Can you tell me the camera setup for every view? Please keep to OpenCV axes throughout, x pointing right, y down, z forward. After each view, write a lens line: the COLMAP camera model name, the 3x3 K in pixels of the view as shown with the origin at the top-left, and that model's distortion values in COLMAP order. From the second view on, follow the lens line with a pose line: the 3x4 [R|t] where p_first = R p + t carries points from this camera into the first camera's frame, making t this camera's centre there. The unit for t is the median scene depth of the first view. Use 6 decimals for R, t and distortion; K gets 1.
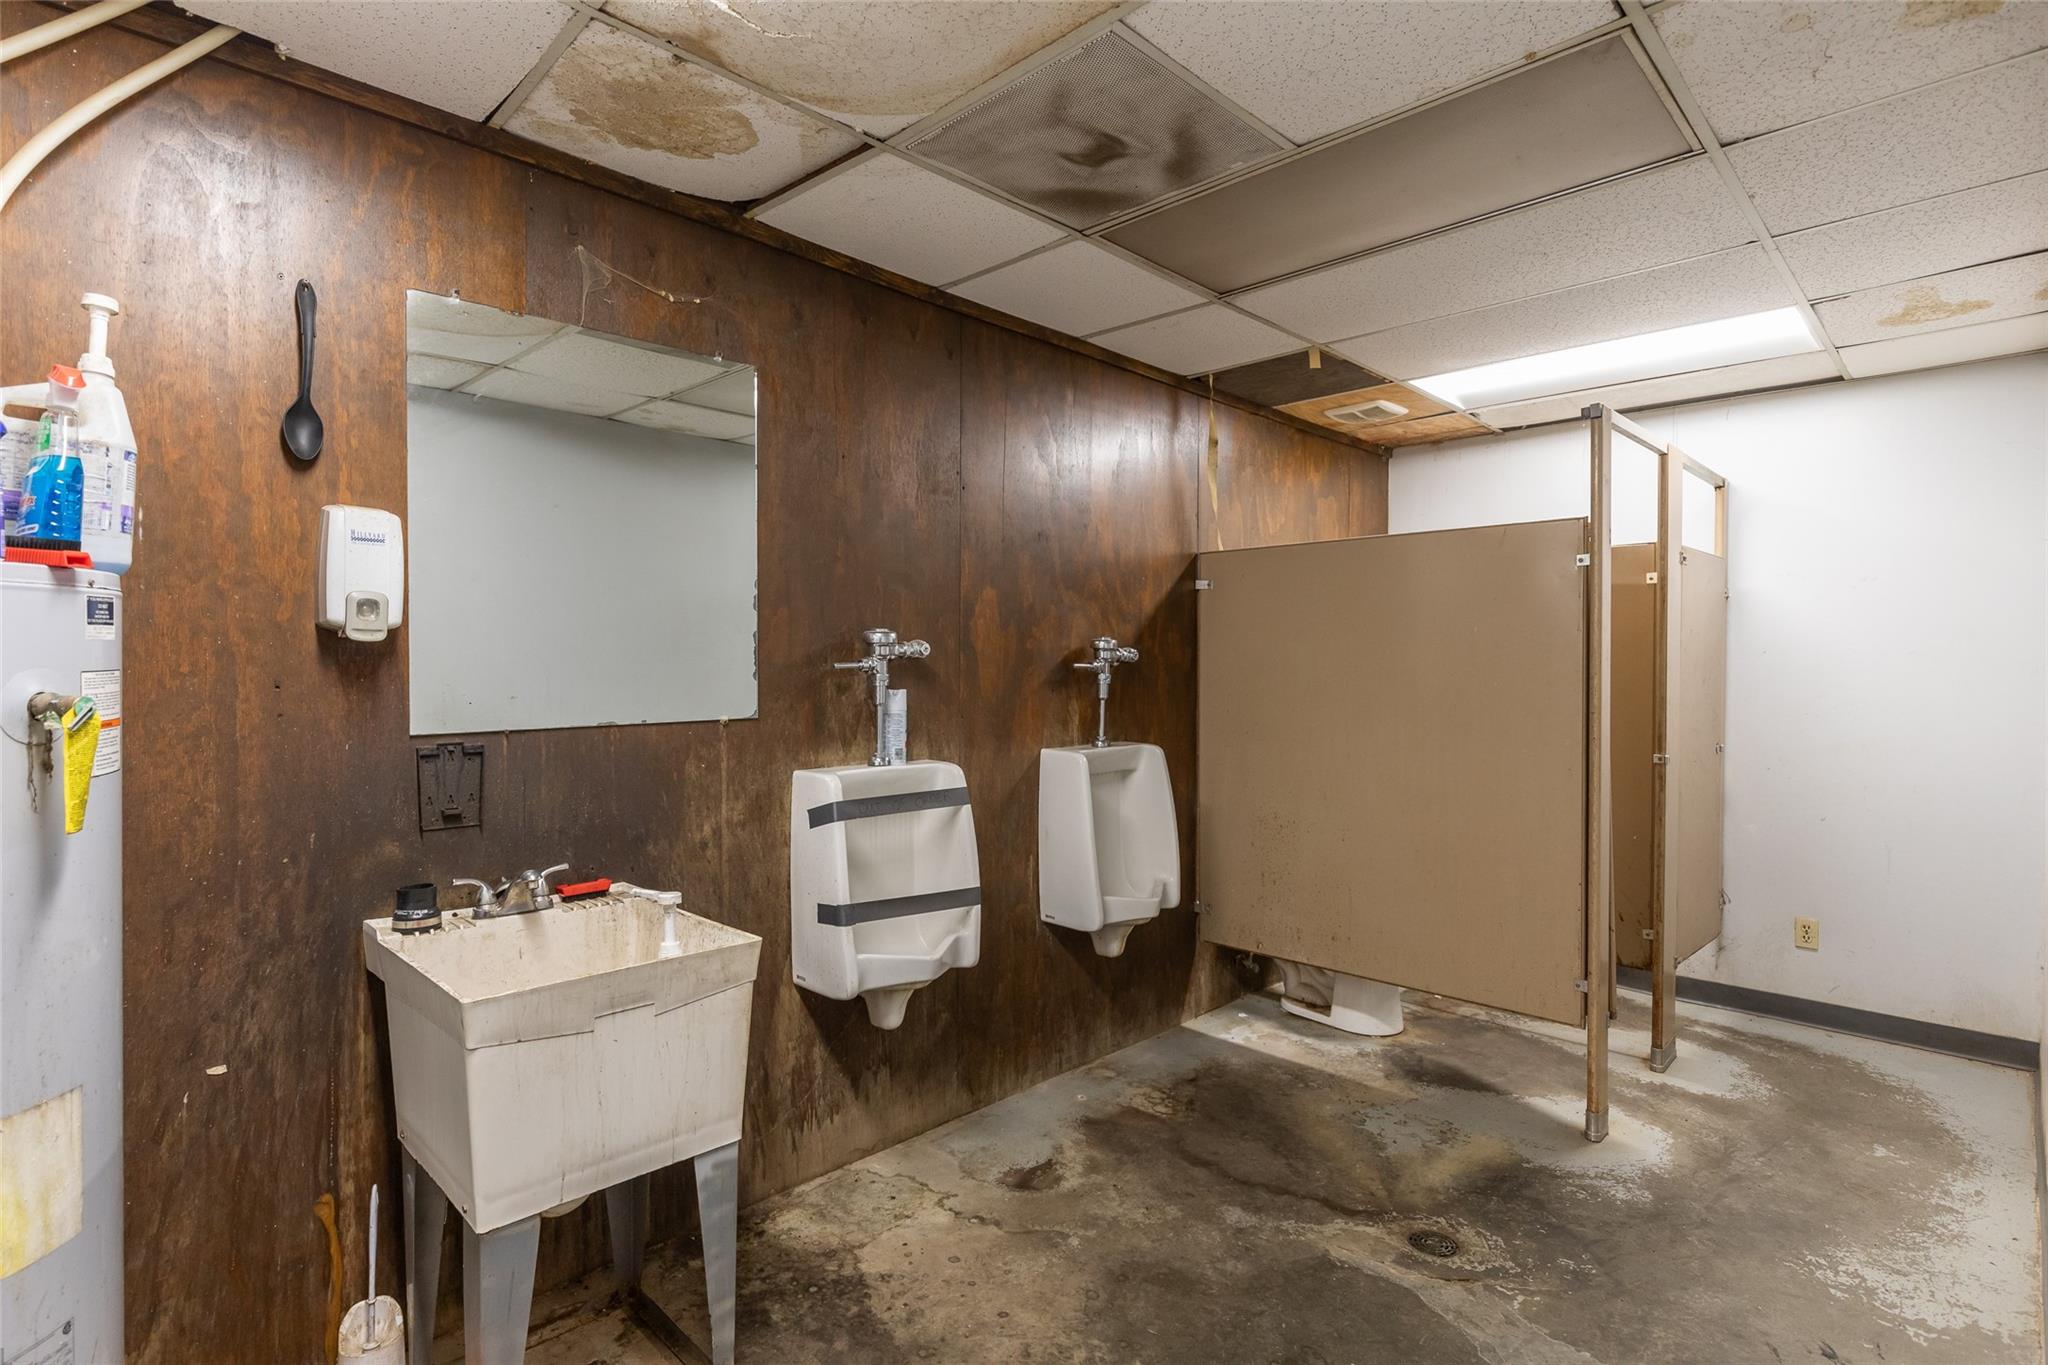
lens RADIAL K [[992.1, 0, 1011.7], [0, 992.1, 676.2], [0, 0, 1]] dist [-0.000586, -0.000140]
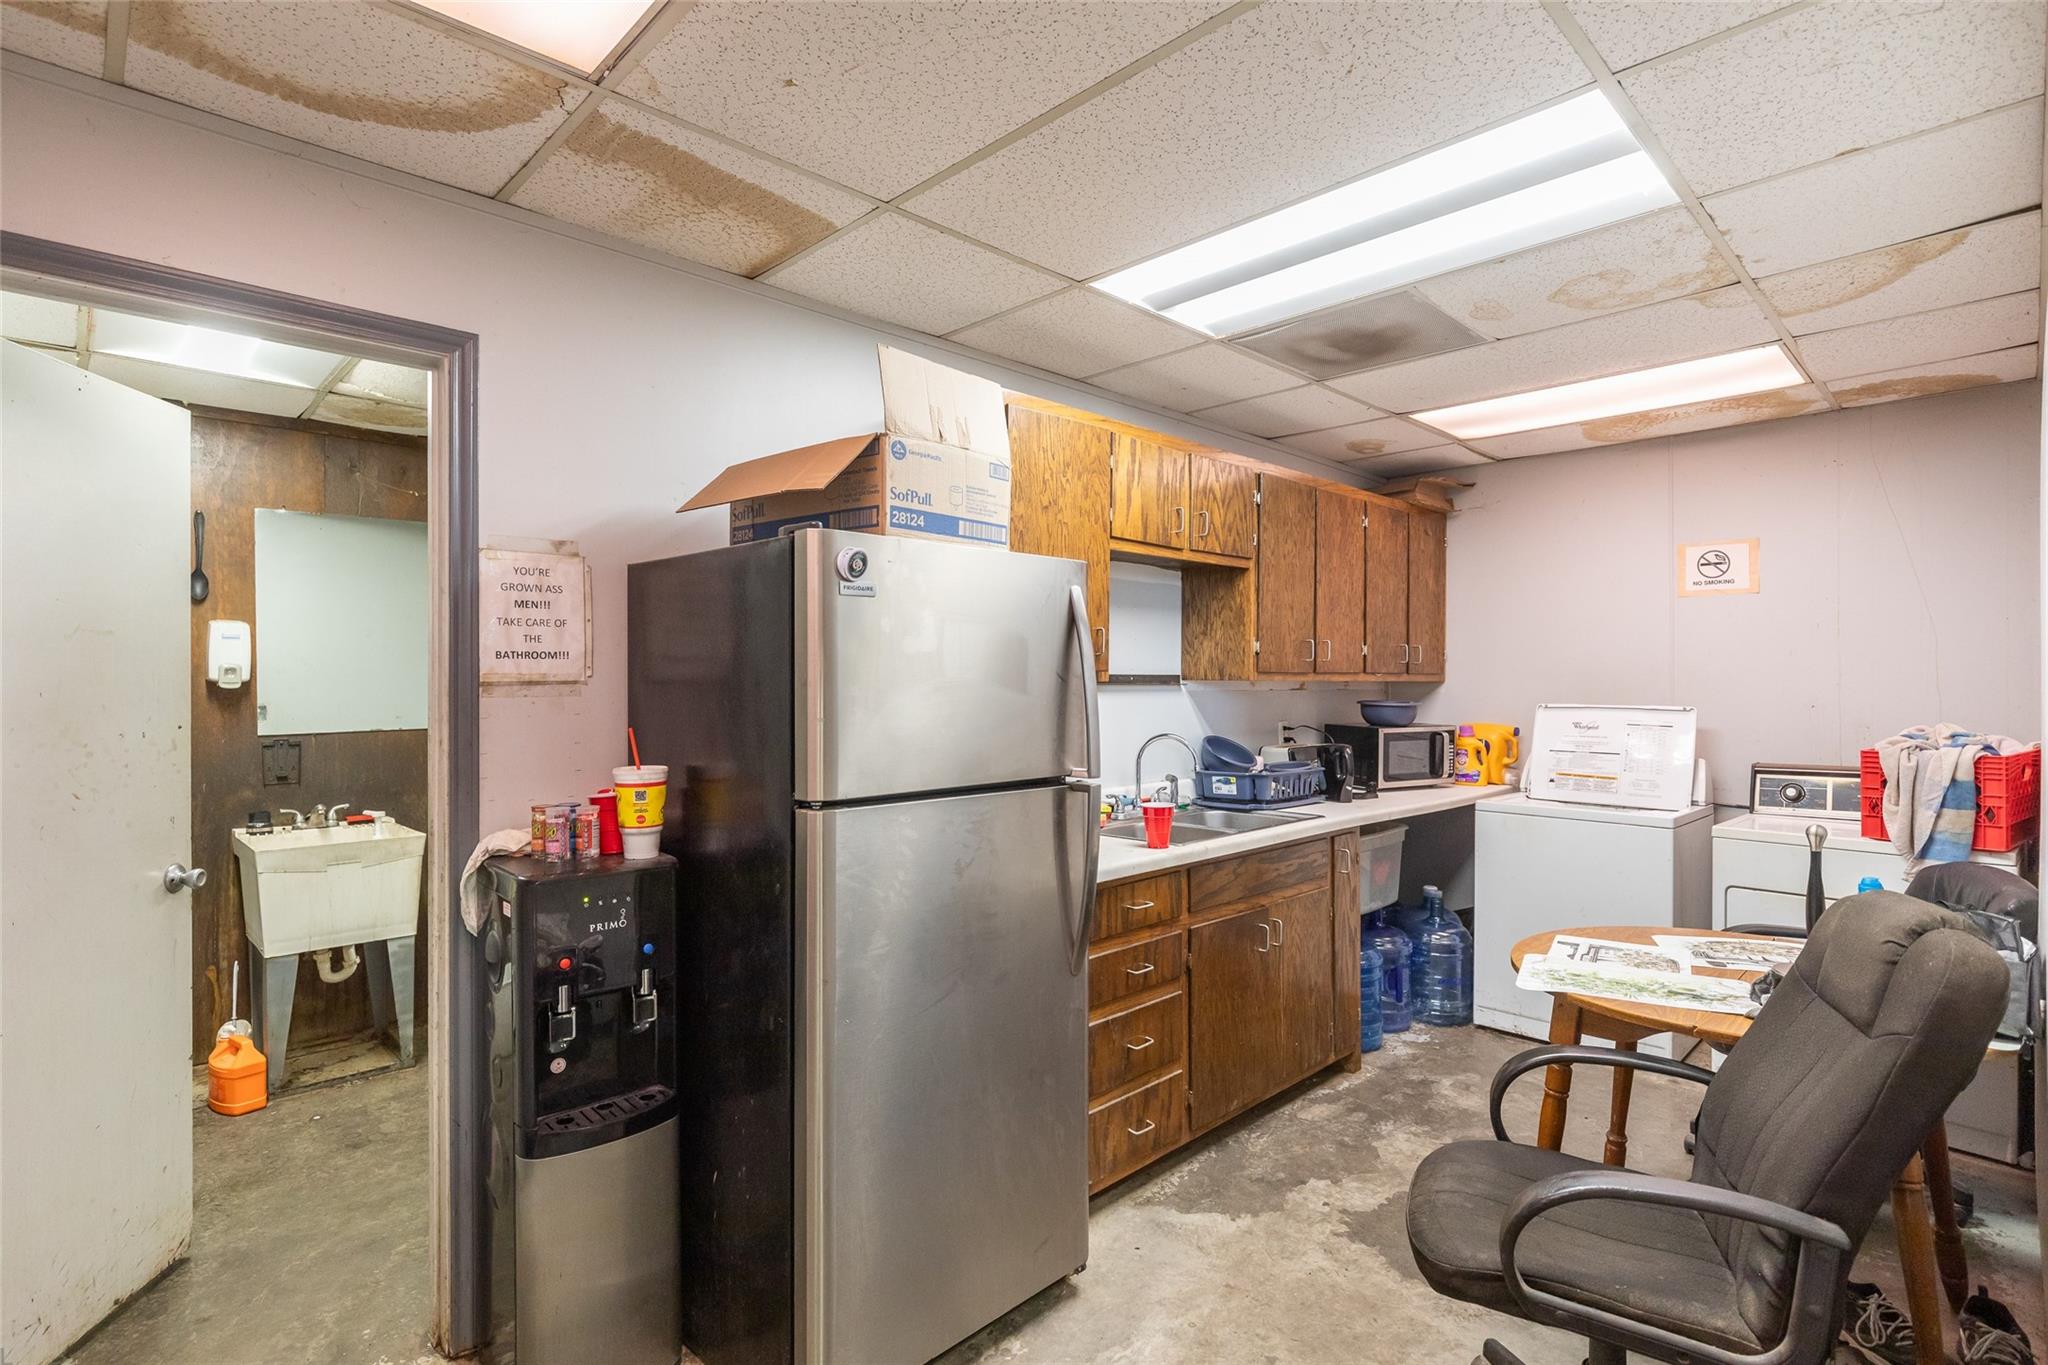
lens RADIAL K [[992.1, 0, 1036.4], [0, 992.1, 685.4], [0, 0, 1]] dist [-0.000586, -0.000140]
pose [[0.999945, -0.008301, -0.006339, 0.969657], [0.008253, 0.999937, -0.007613, -0.011845], [0.006402, 0.007561, 0.999951, -0.973535]]
